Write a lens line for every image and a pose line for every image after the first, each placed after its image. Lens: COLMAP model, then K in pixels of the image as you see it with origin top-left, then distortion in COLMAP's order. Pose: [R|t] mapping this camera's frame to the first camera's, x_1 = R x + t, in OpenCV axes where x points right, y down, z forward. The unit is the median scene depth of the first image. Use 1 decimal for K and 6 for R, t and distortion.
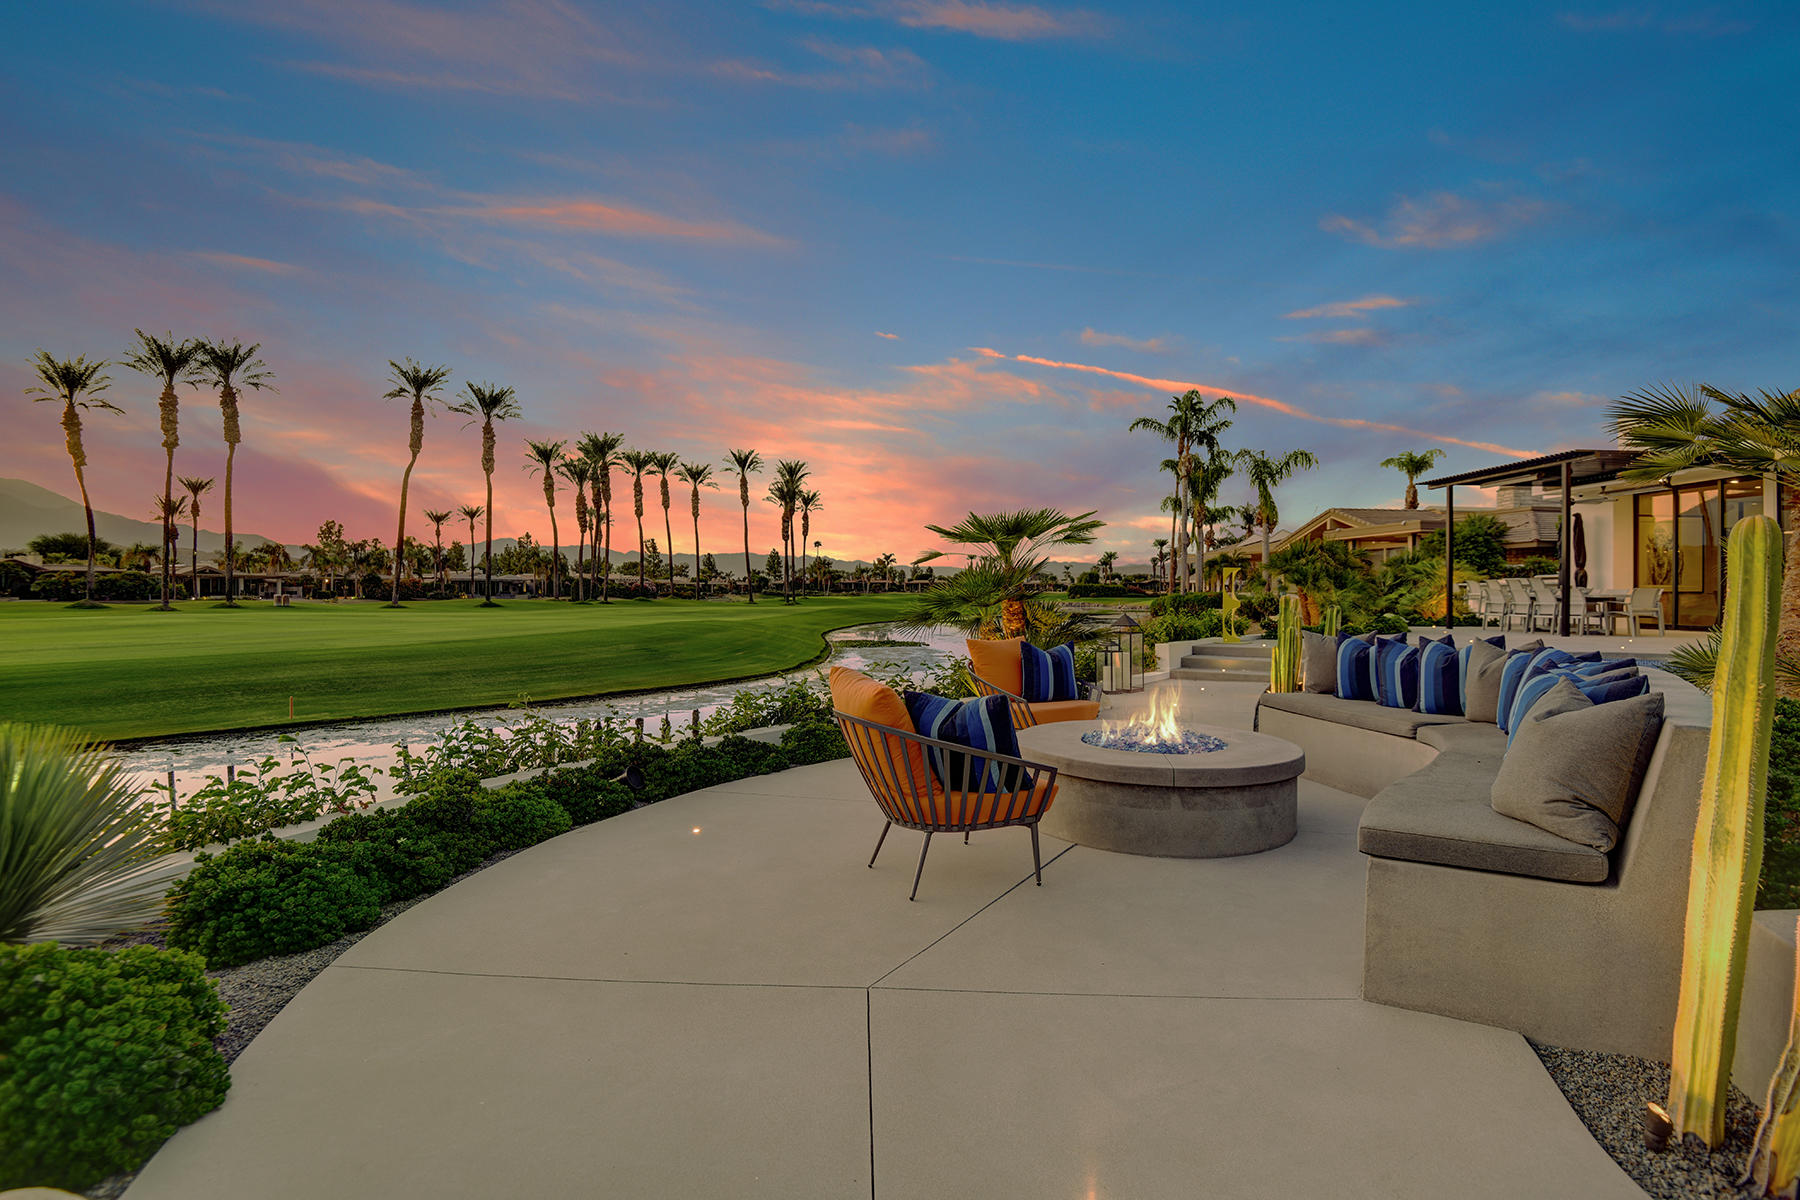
lens RADIAL K [[831.8, 0, 902.8], [0, 831.8, 599.6], [0, 0, 1]] dist [0.000256, -0.028688]
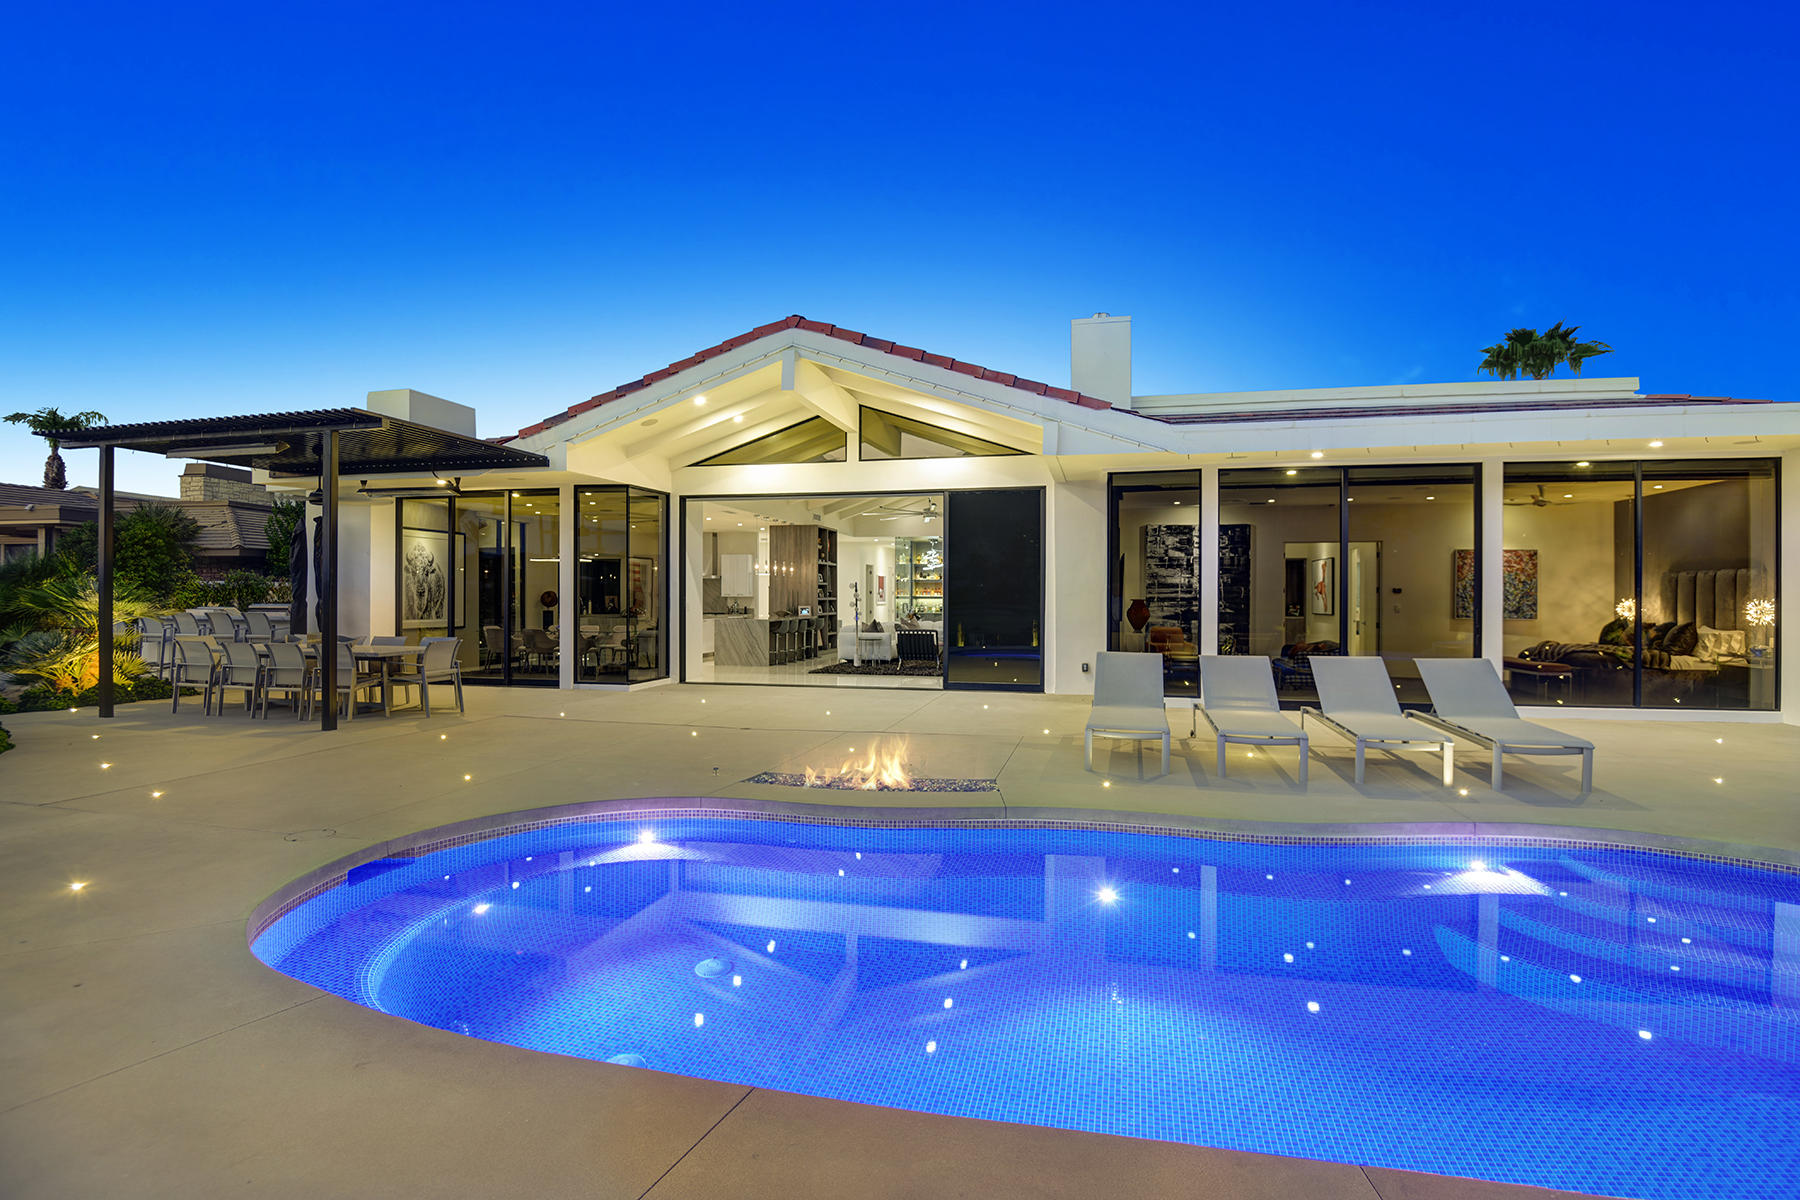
lens RADIAL K [[869.3, 0, 904.6], [0, 869.3, 594.1], [0, 0, 1]] dist [0.012783, -0.029654]
pose [[0.236717, 0.005810, 0.971561, 0.194561], [0.003383, 0.999971, -0.006804, -0.028096], [-0.971573, 0.004897, 0.236690, 0.293923]]
